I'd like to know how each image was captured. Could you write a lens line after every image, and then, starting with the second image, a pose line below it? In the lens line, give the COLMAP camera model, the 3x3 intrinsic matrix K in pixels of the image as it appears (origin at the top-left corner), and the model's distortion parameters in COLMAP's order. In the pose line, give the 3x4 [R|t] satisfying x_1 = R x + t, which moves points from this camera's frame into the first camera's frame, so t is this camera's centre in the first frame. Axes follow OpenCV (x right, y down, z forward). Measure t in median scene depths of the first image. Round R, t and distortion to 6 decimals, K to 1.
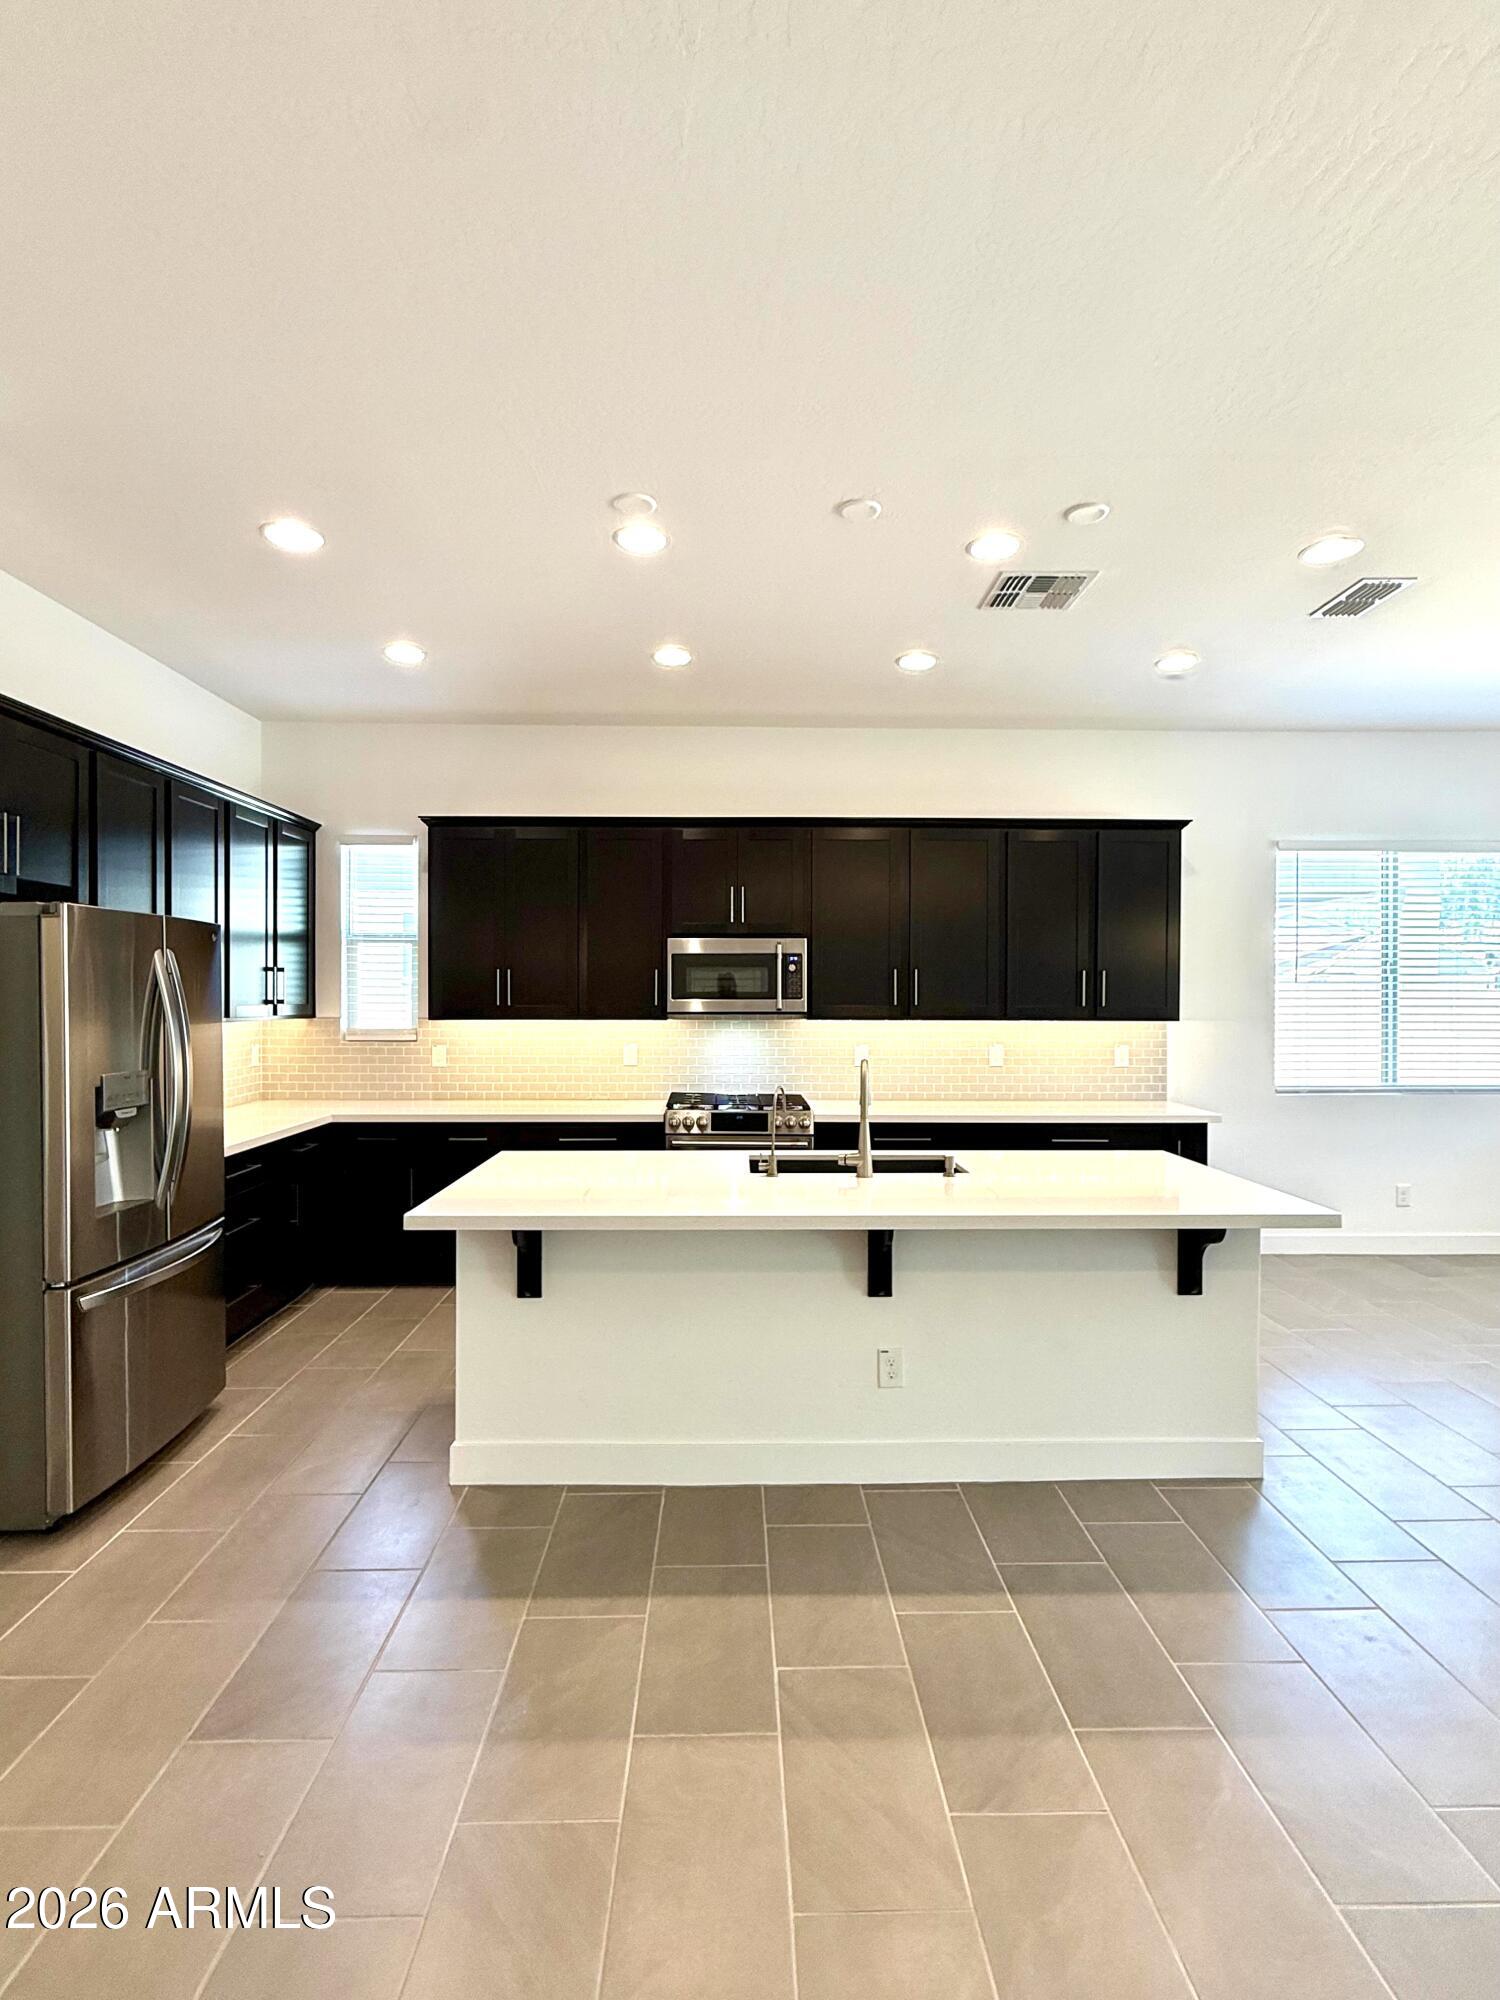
lens RADIAL K [[1003.5, 0, 752.9], [0, 1003.5, 1002.7], [0, 0, 1]] dist [-0.003658, 0.000787]
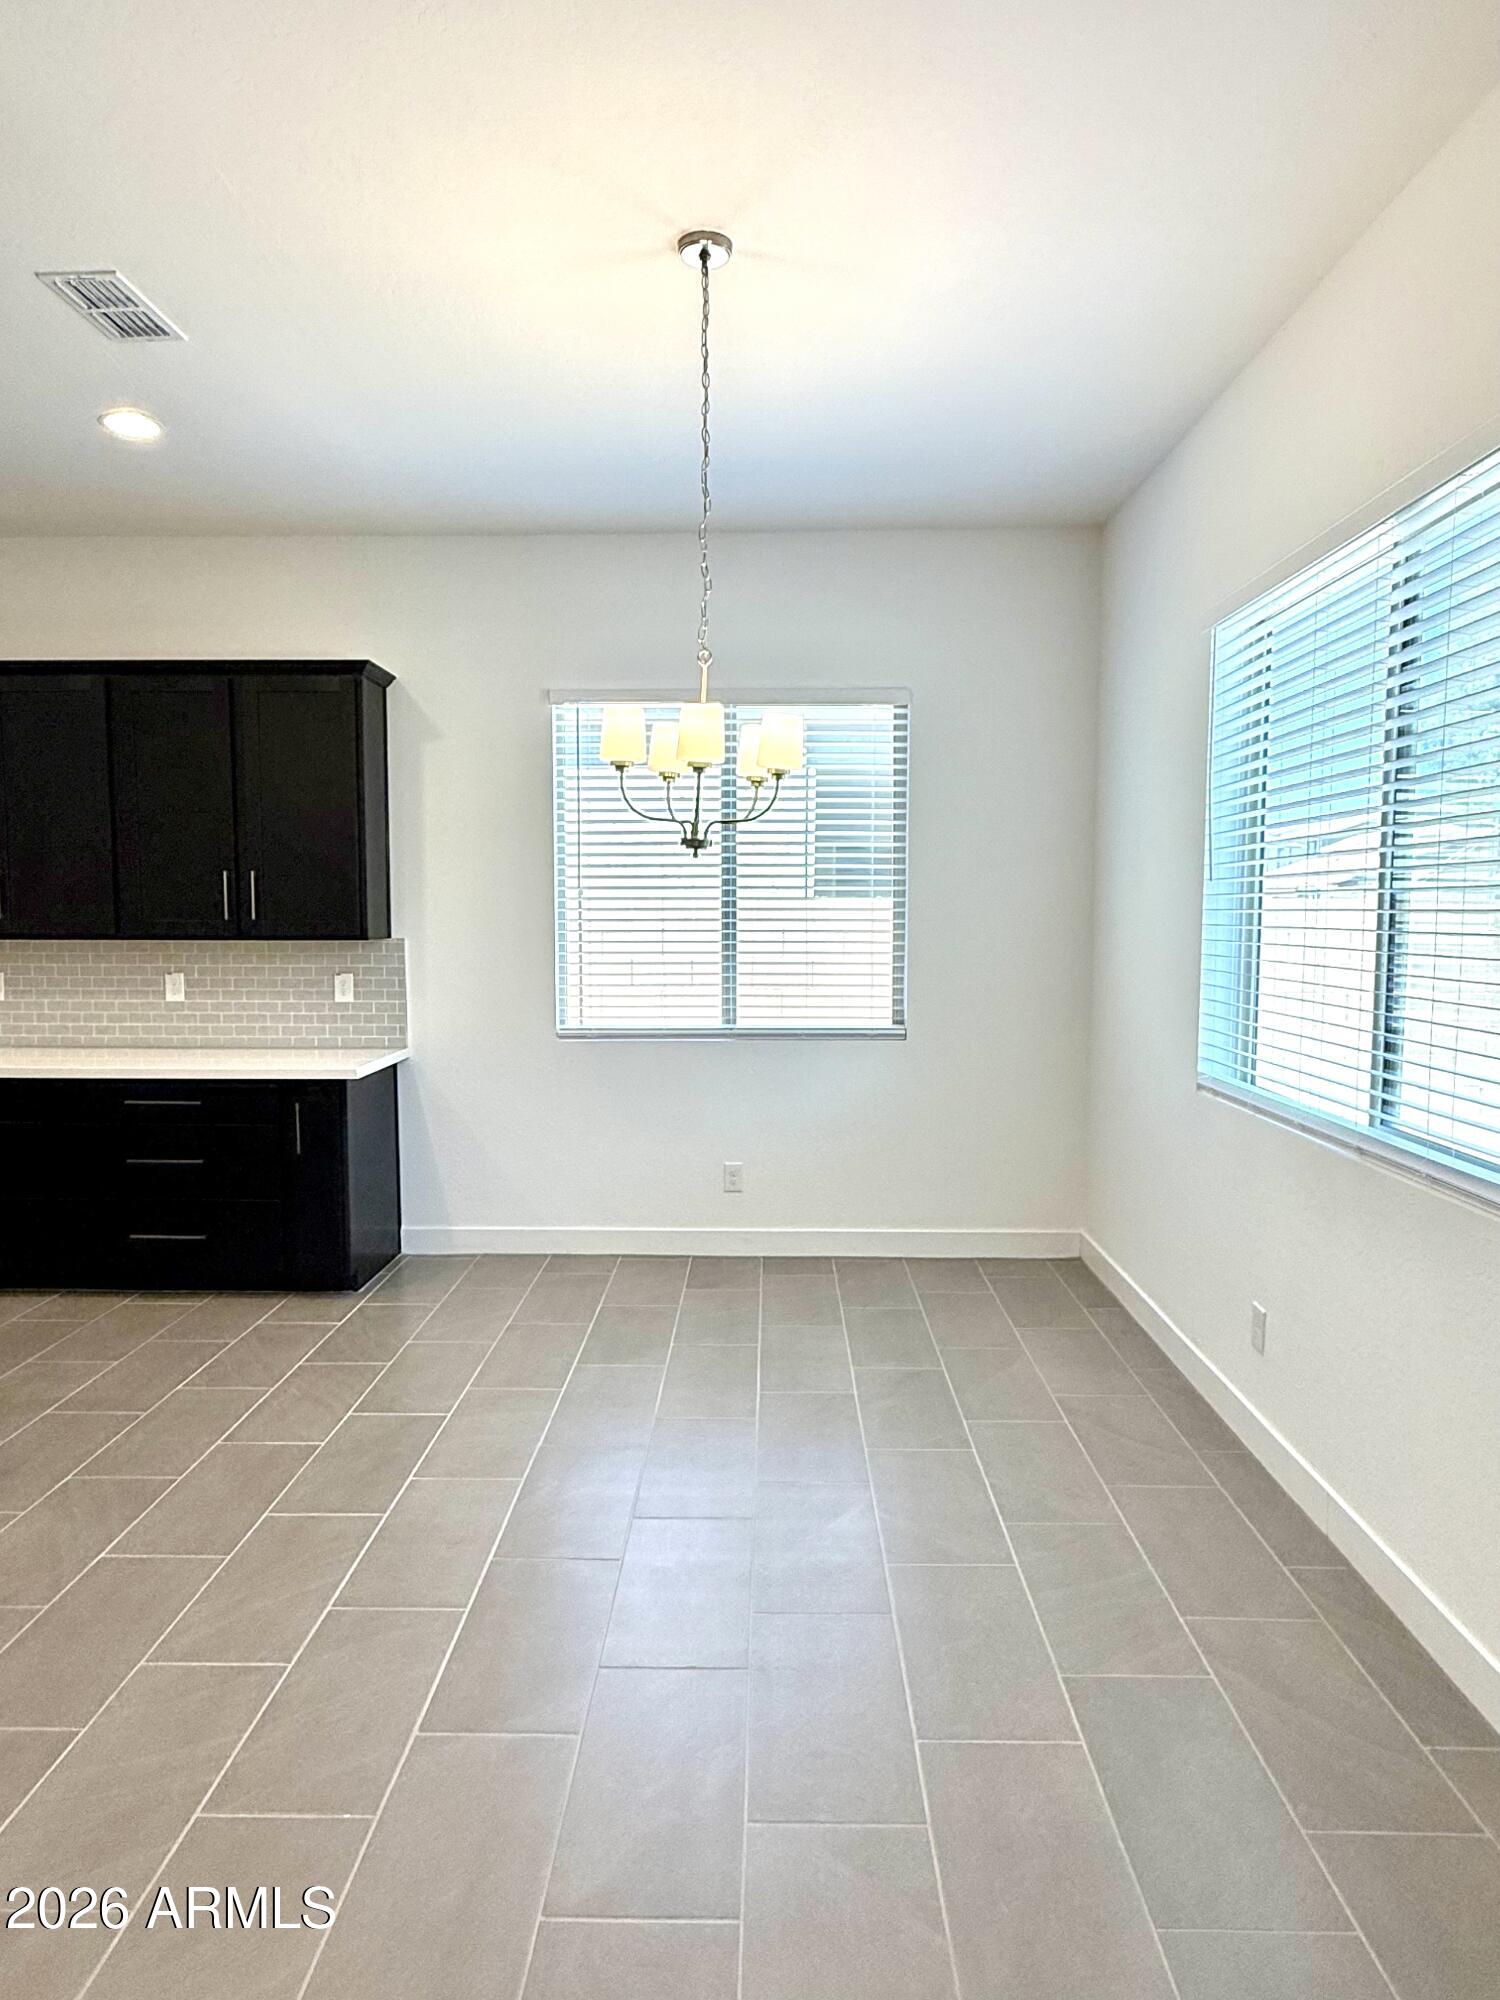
lens RADIAL K [[1272.4, 0, 746.8], [0, 1272.4, 1003.6], [0, 0, 1]] dist [0.045230, 0.001735]
pose [[0.998504, -0.000603, -0.054678, 0.775797], [0.004019, 0.998044, 0.062386, 0.007844], [0.054534, -0.062512, 0.996553, 0.084463]]
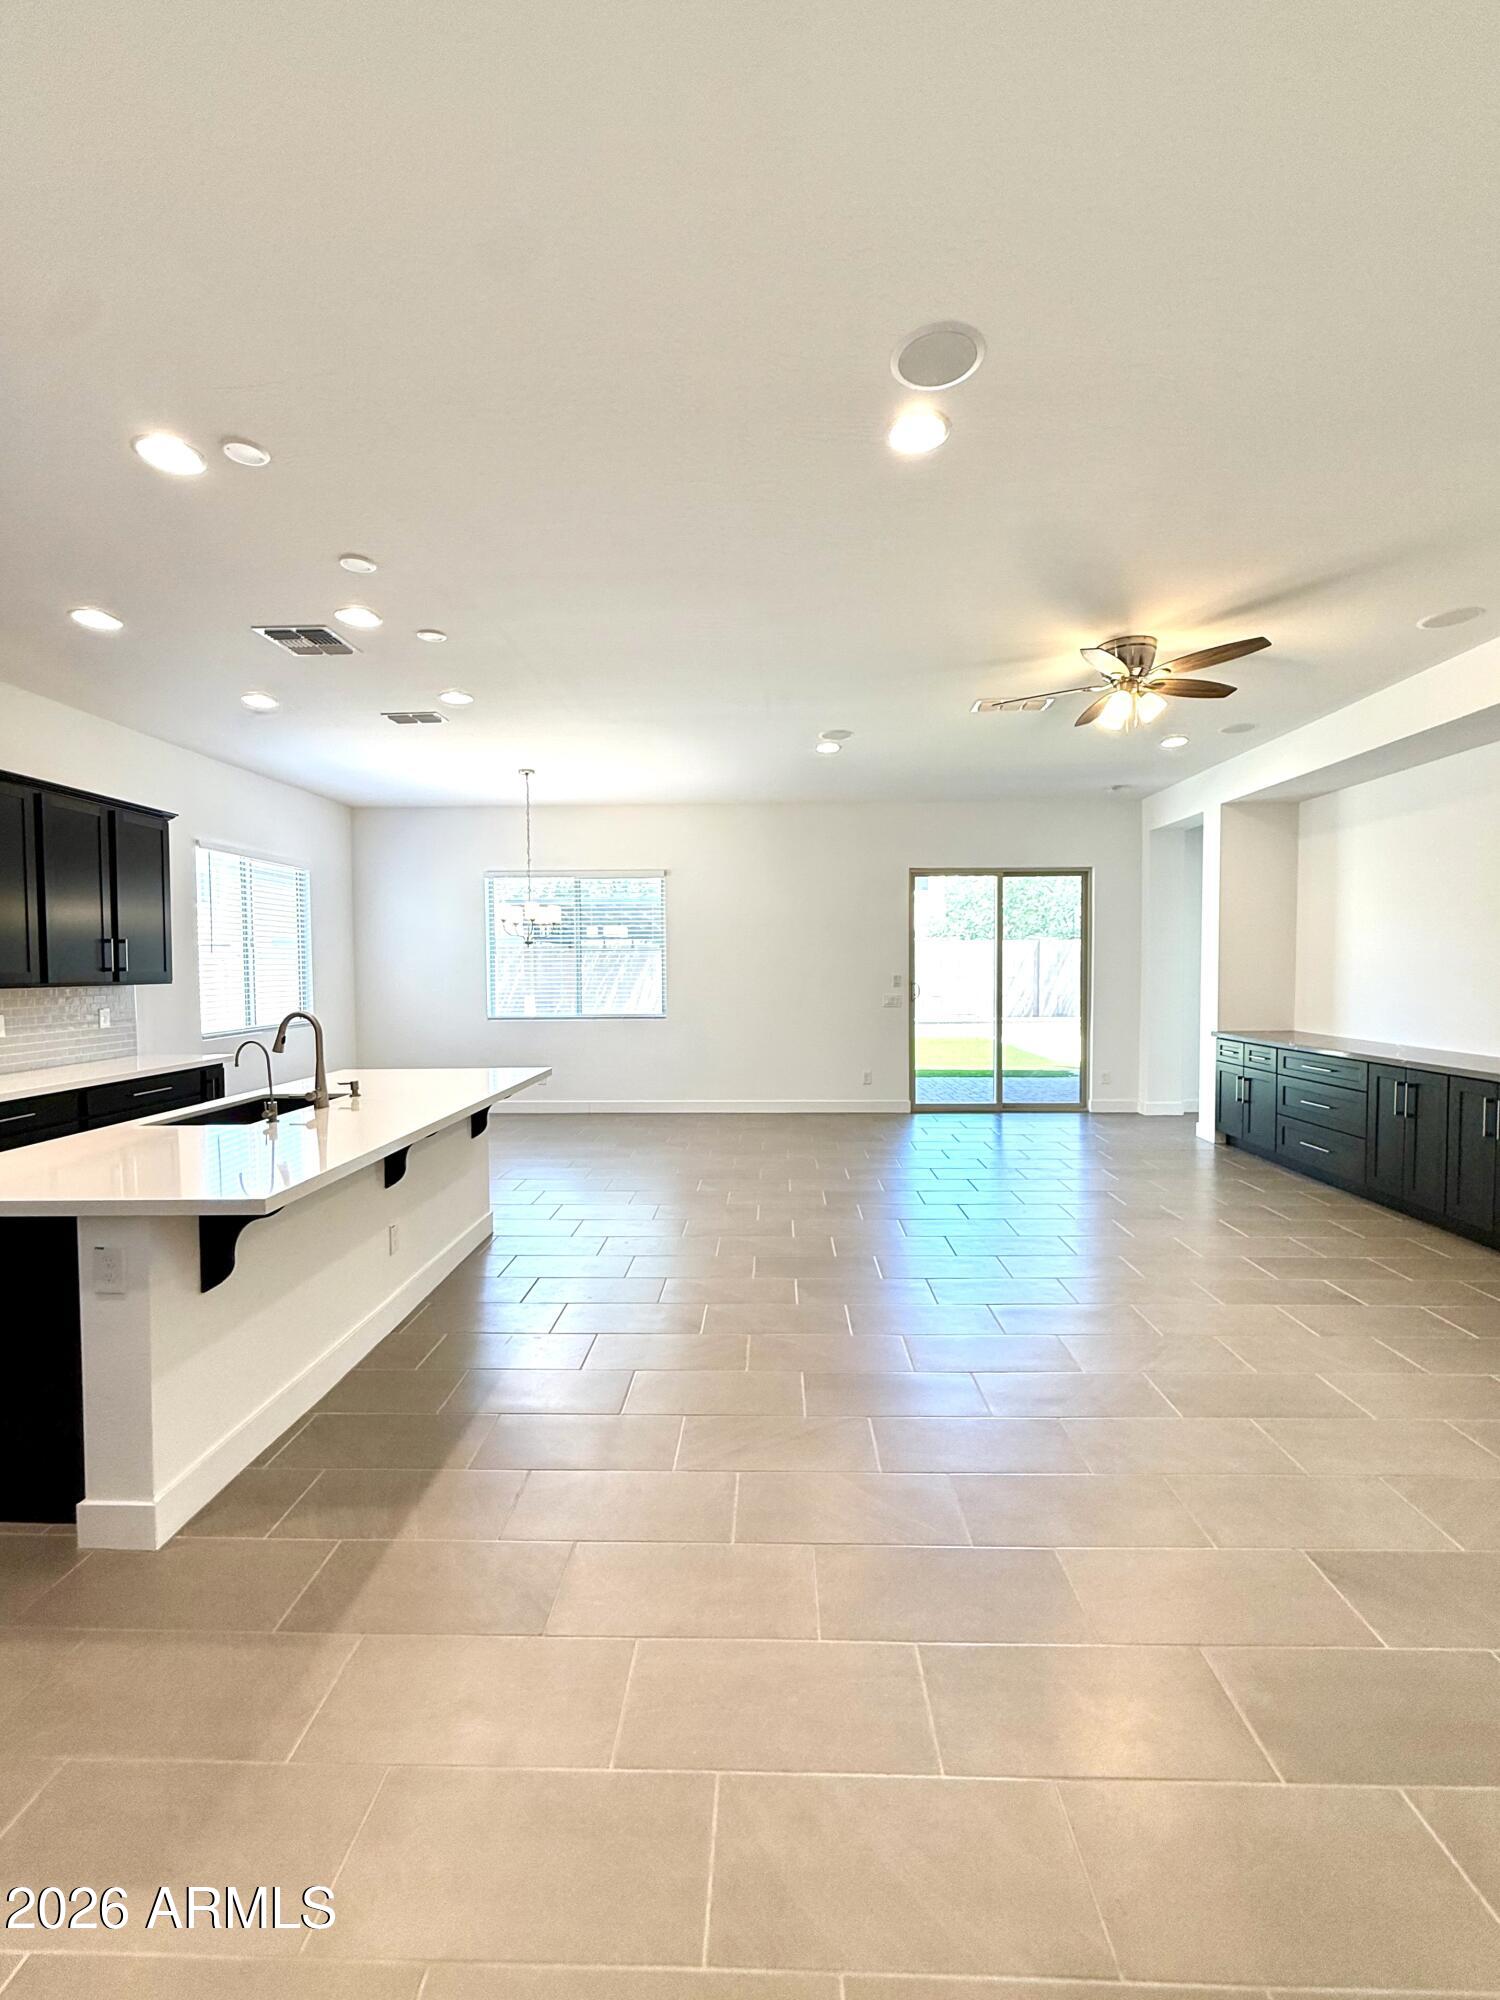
lens RADIAL K [[838.5, 0, 755.0], [0, 838.5, 996.2], [0, 0, 1]] dist [-0.000239, -0.000147]
pose [[0.049190, -0.040241, 0.997978, -0.544497], [0.017177, 0.999074, 0.039438, 0.006283], [-0.998642, 0.015202, 0.049836, 0.272609]]
